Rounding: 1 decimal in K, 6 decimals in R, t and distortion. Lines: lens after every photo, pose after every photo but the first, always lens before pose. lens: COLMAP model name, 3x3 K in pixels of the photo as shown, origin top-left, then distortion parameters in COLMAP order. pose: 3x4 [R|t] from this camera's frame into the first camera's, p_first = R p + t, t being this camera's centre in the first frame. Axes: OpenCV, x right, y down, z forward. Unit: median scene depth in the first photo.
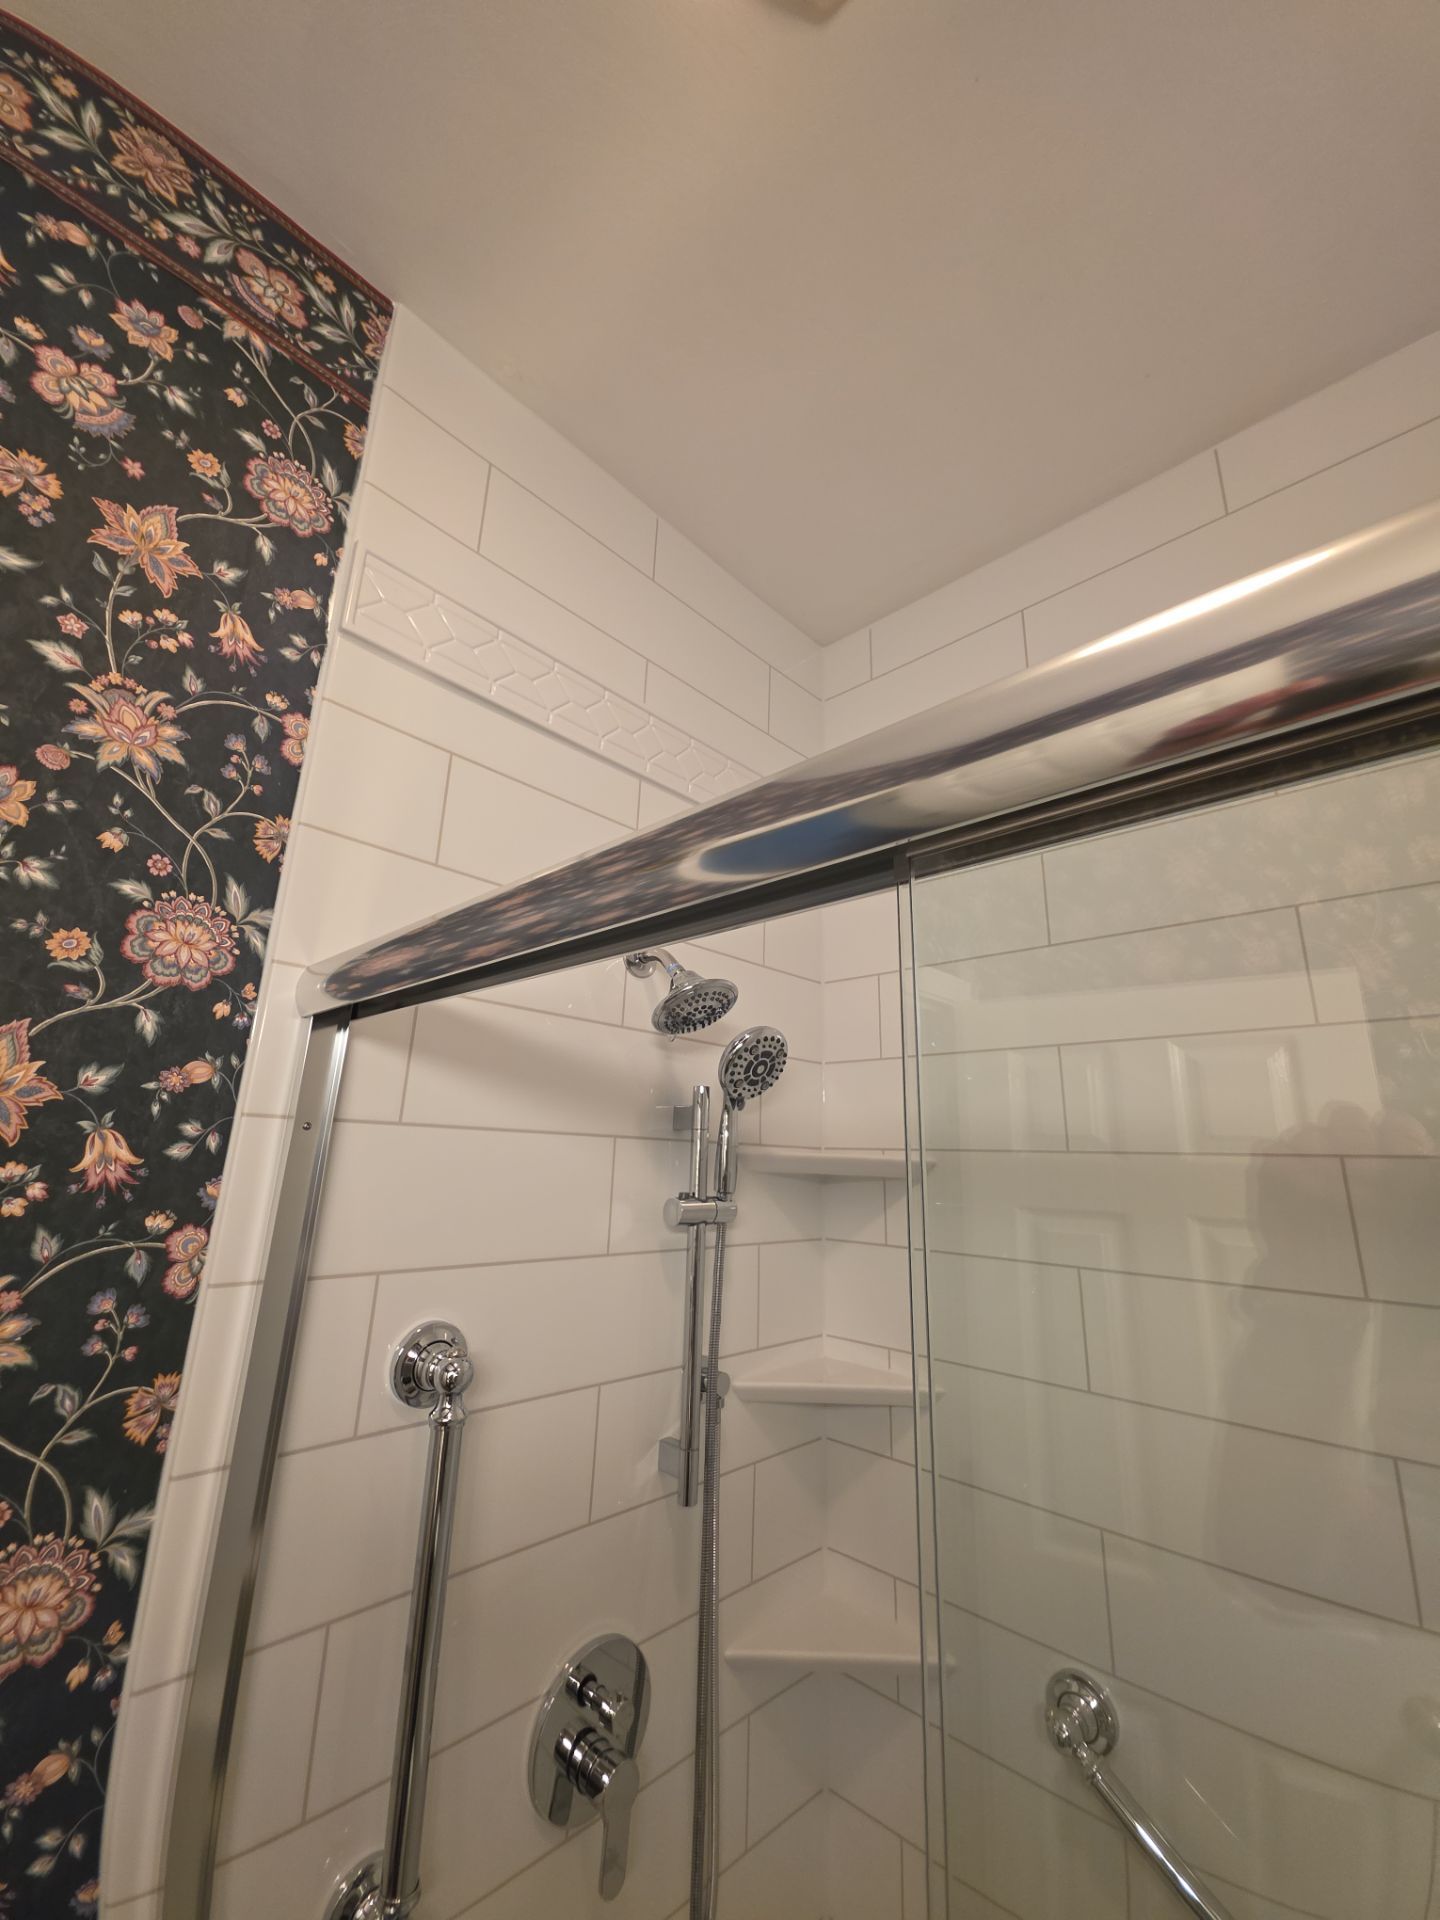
lens RADIAL K [[766.6, 0, 725.4], [0, 766.6, 940.5], [0, 0, 1]] dist [0.014366, -0.009596]
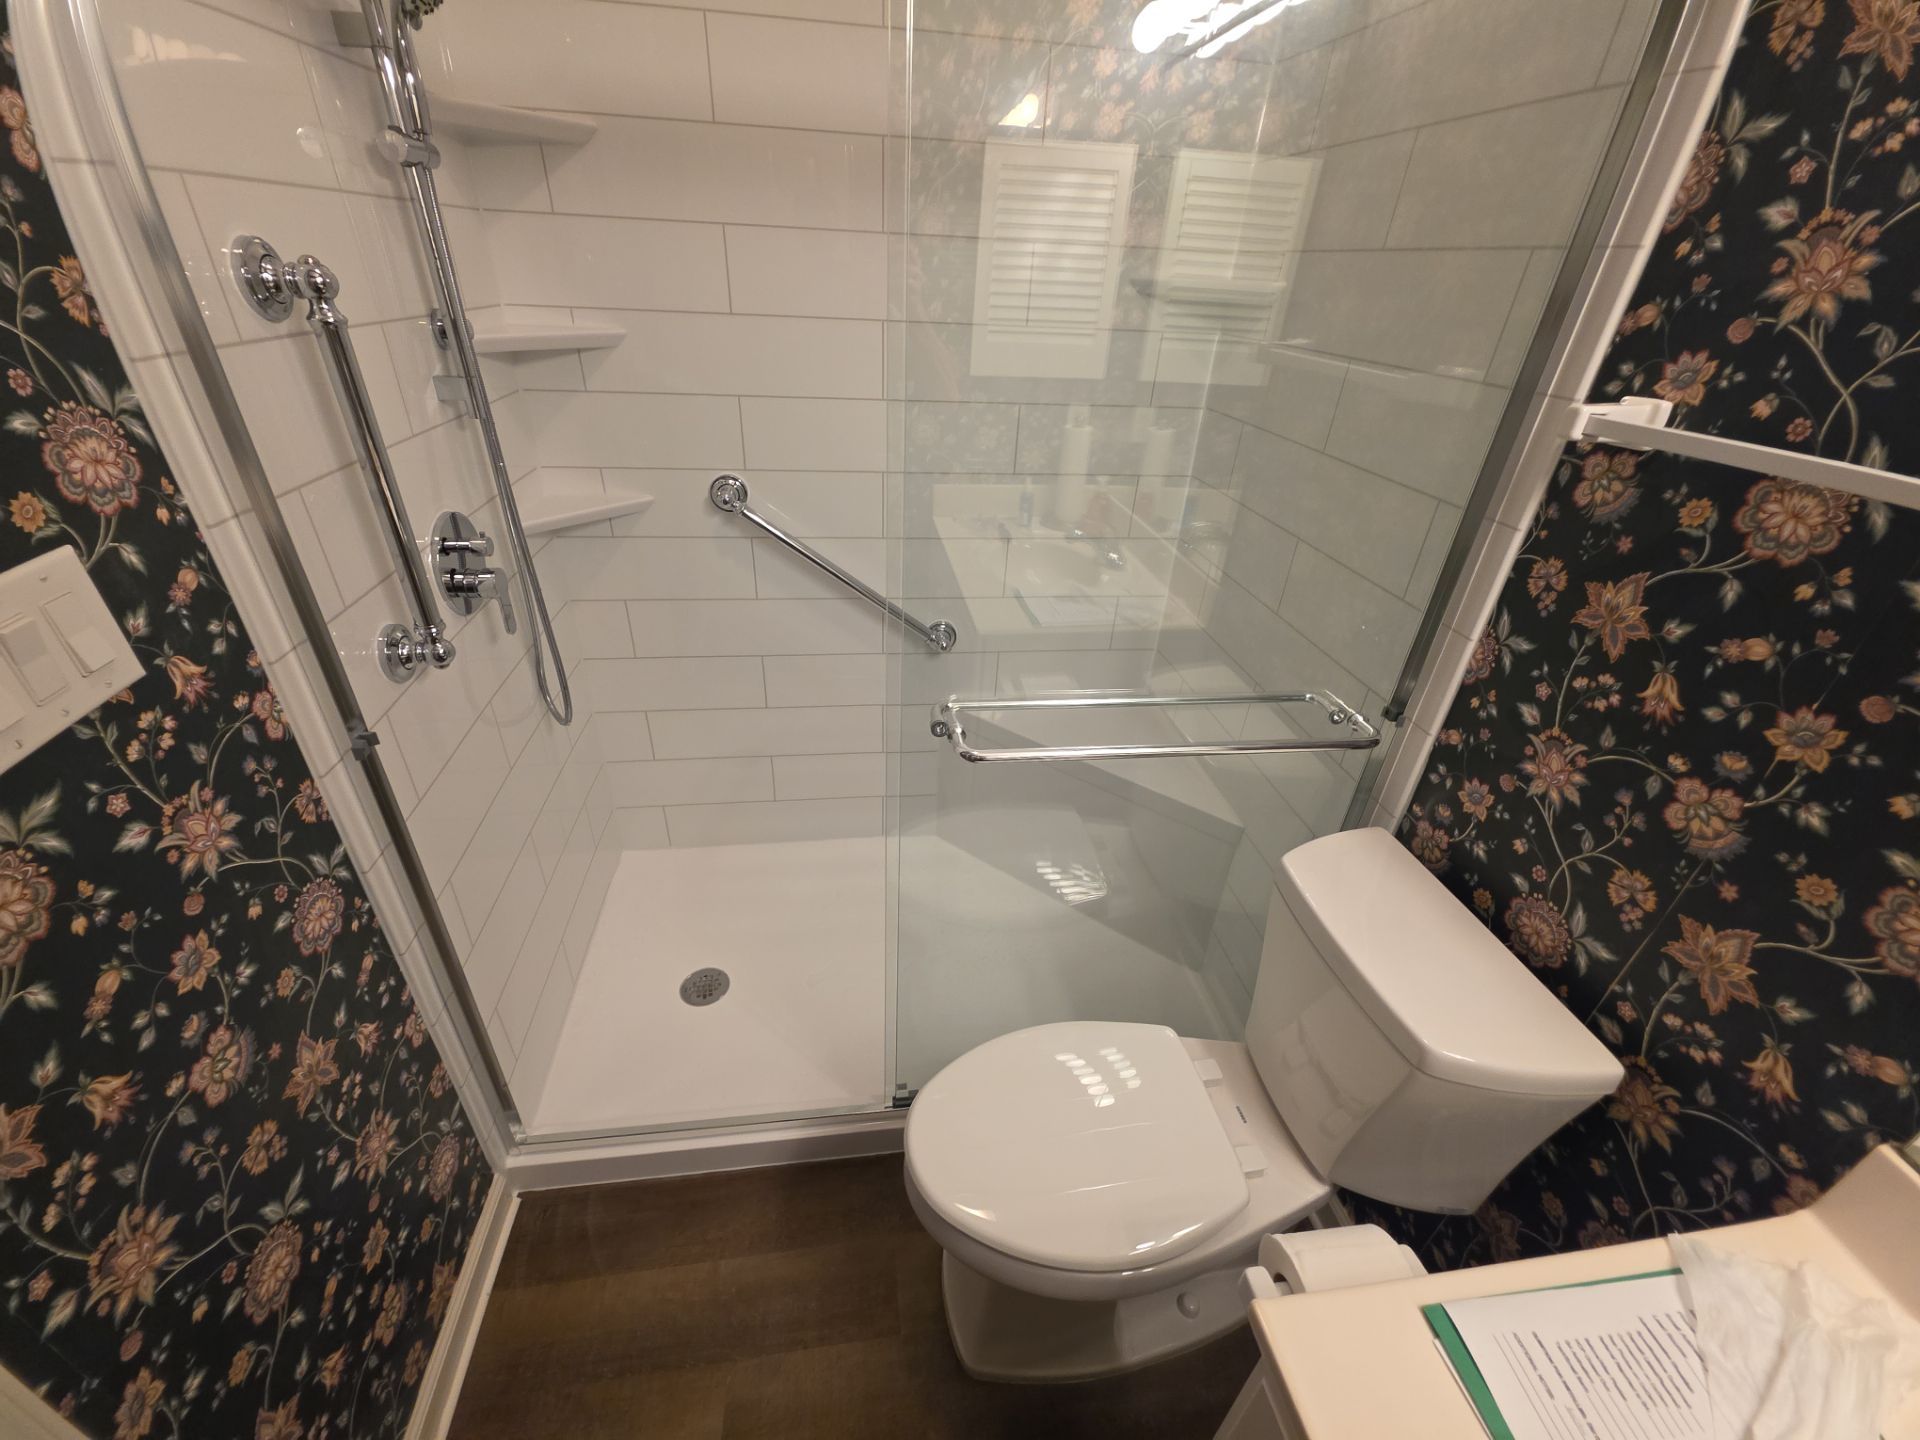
lens RADIAL K [[766.6, 0, 949.2], [0, 766.6, 729.4], [0, 0, 1]] dist [0.014366, -0.009596]
pose [[0.621543, -0.410057, 0.667486, -0.792784], [-0.237365, 0.713425, 0.659305, 0.087554], [-0.746554, -0.568224, 0.346091, -0.408790]]
